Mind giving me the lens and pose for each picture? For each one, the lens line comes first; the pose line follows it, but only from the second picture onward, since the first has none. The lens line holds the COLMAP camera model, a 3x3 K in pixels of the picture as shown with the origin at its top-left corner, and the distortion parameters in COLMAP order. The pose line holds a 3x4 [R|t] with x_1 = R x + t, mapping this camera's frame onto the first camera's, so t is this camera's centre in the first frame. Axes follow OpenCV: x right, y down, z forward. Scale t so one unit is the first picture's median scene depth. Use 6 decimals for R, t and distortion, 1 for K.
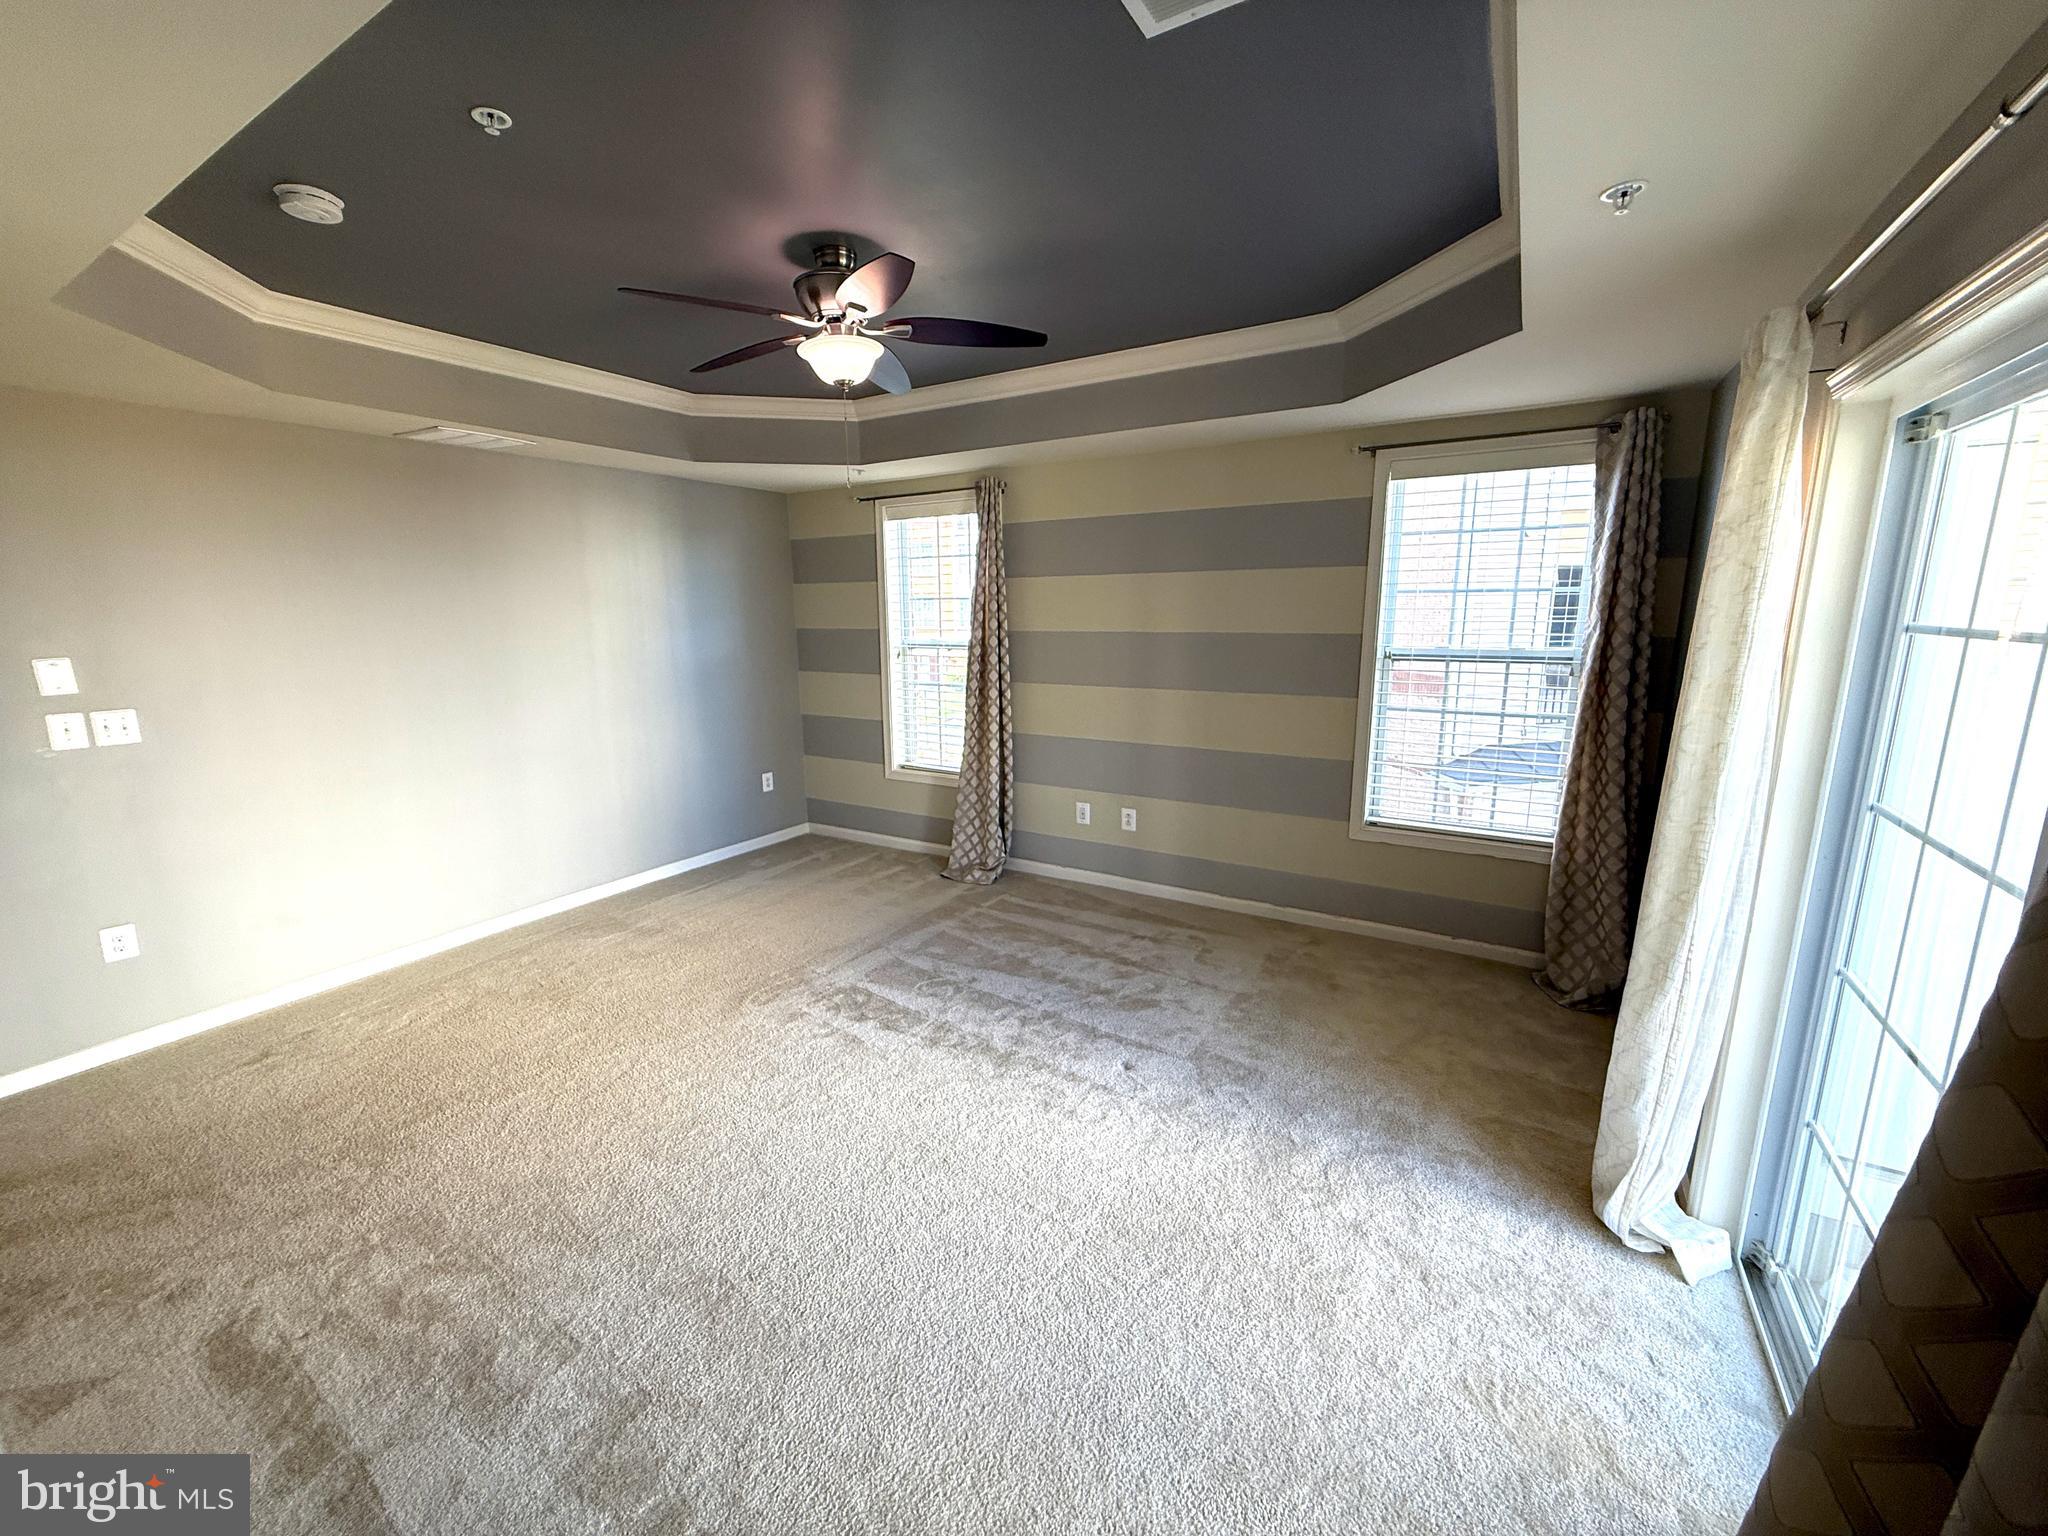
lens RADIAL K [[818.0, 0, 1024.0], [0, 818.0, 768.0], [0, 0, 1]] dist [0.001332, 0.000207]
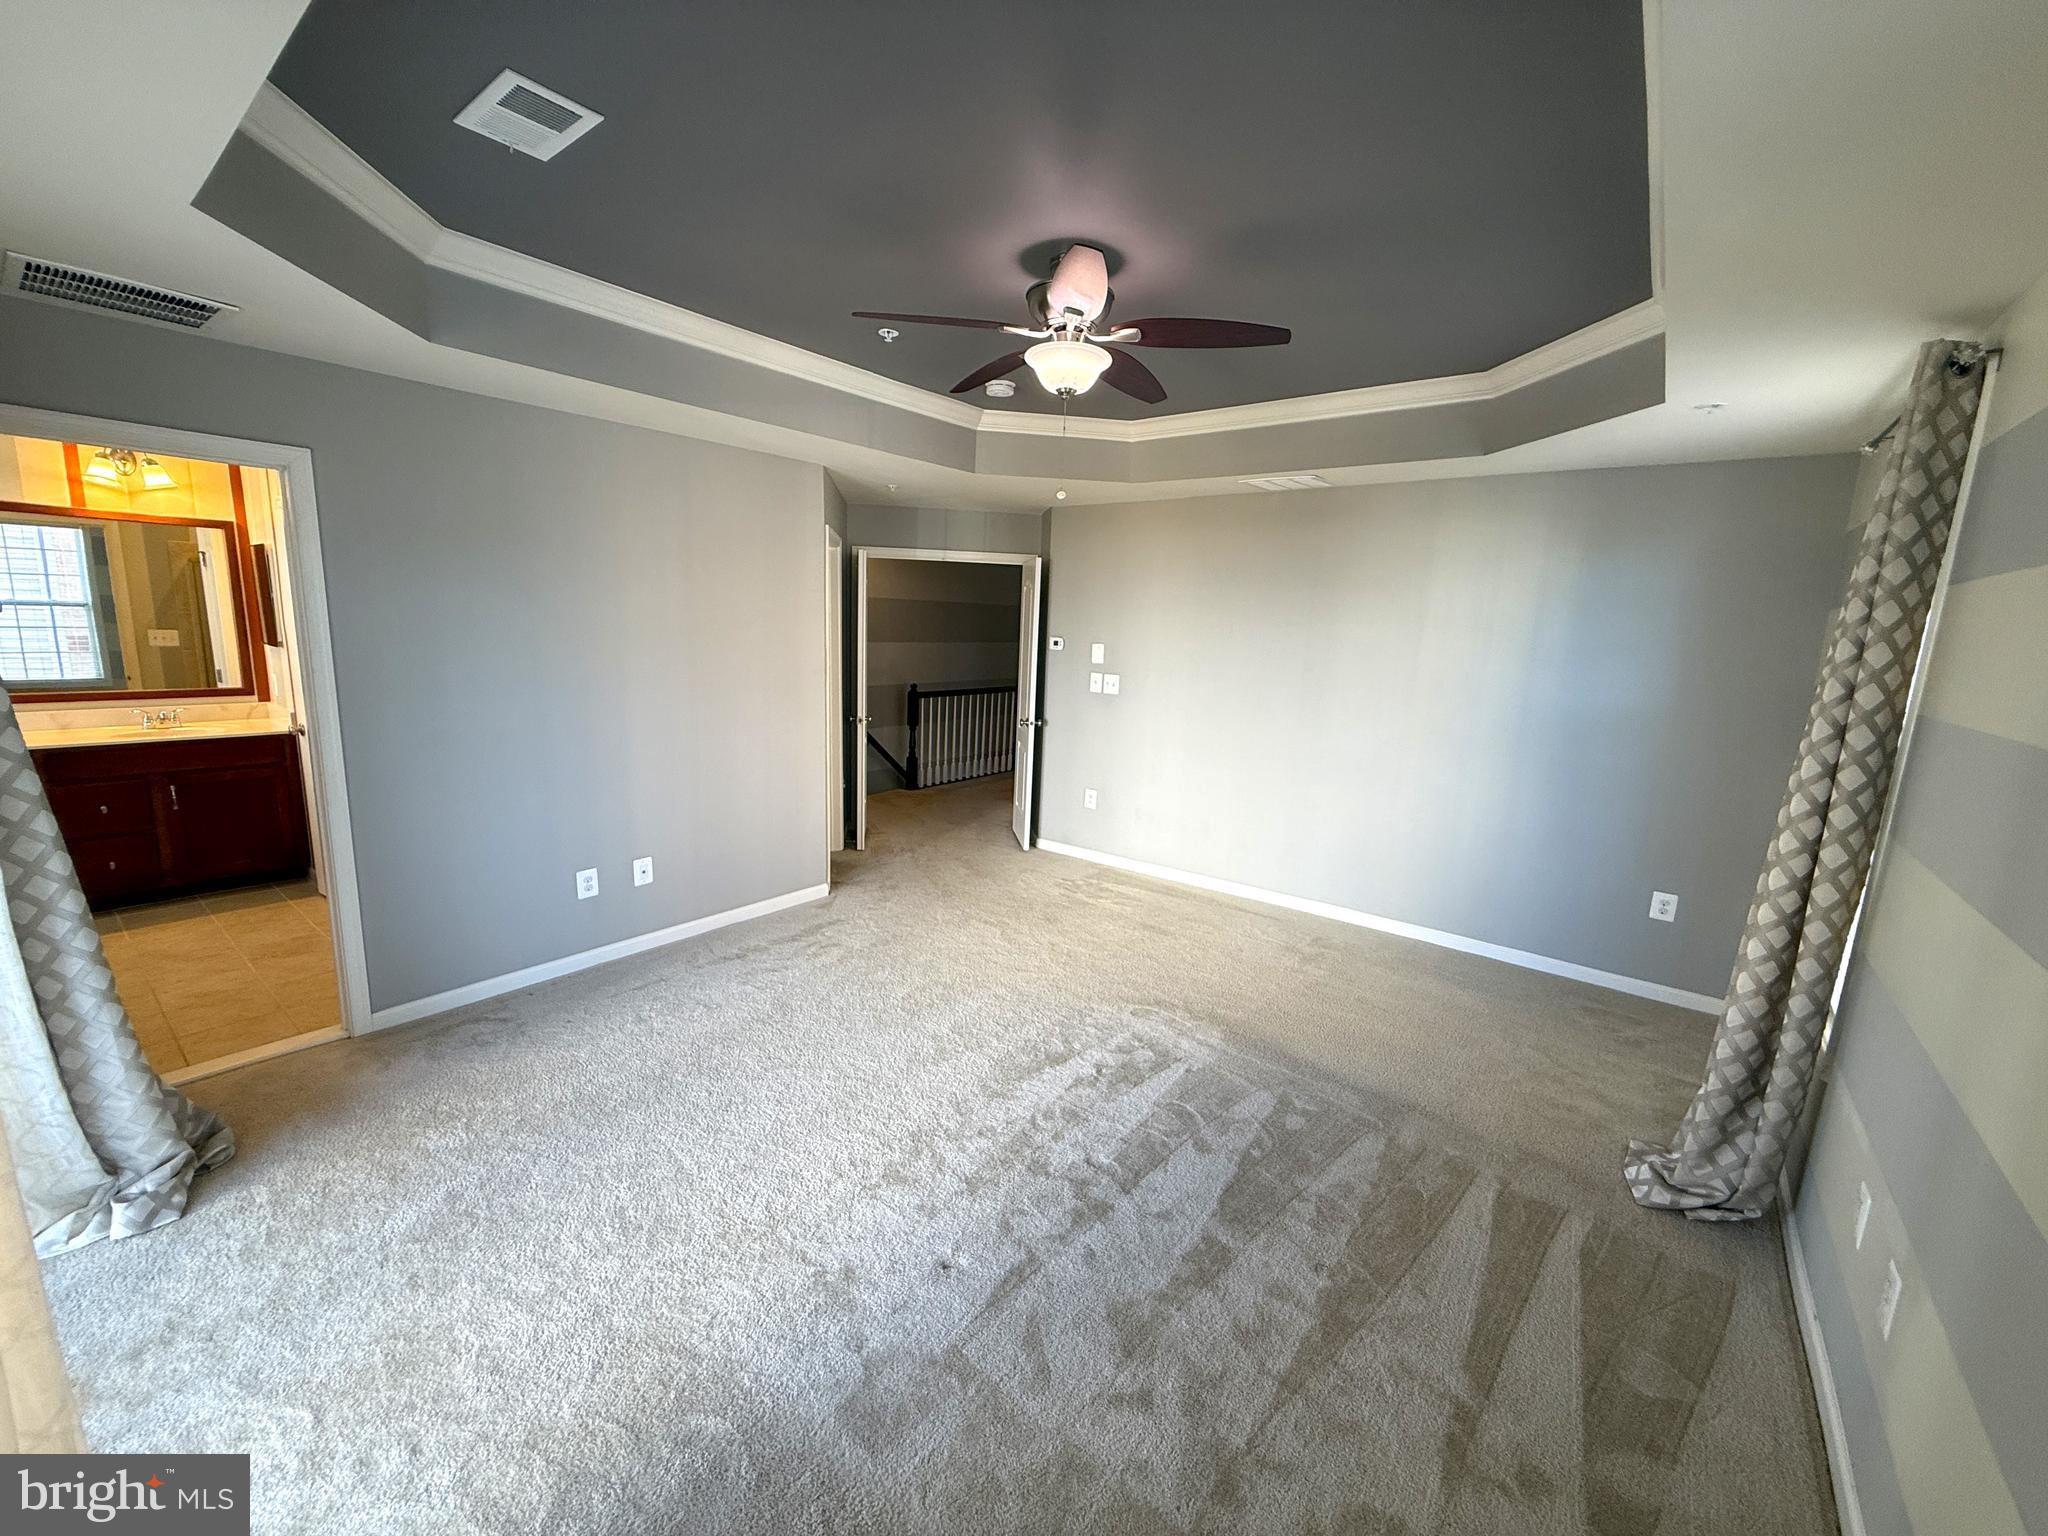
lens RADIAL K [[807.9, 0, 1024.0], [0, 807.9, 768.0], [0, 0, 1]] dist [0.000056, -0.000004]
pose [[-0.109117, 0.179473, -0.977693, 0.611092], [-0.236885, 0.950534, 0.200926, -0.164746], [0.965391, 0.253525, -0.061205, 0.858988]]
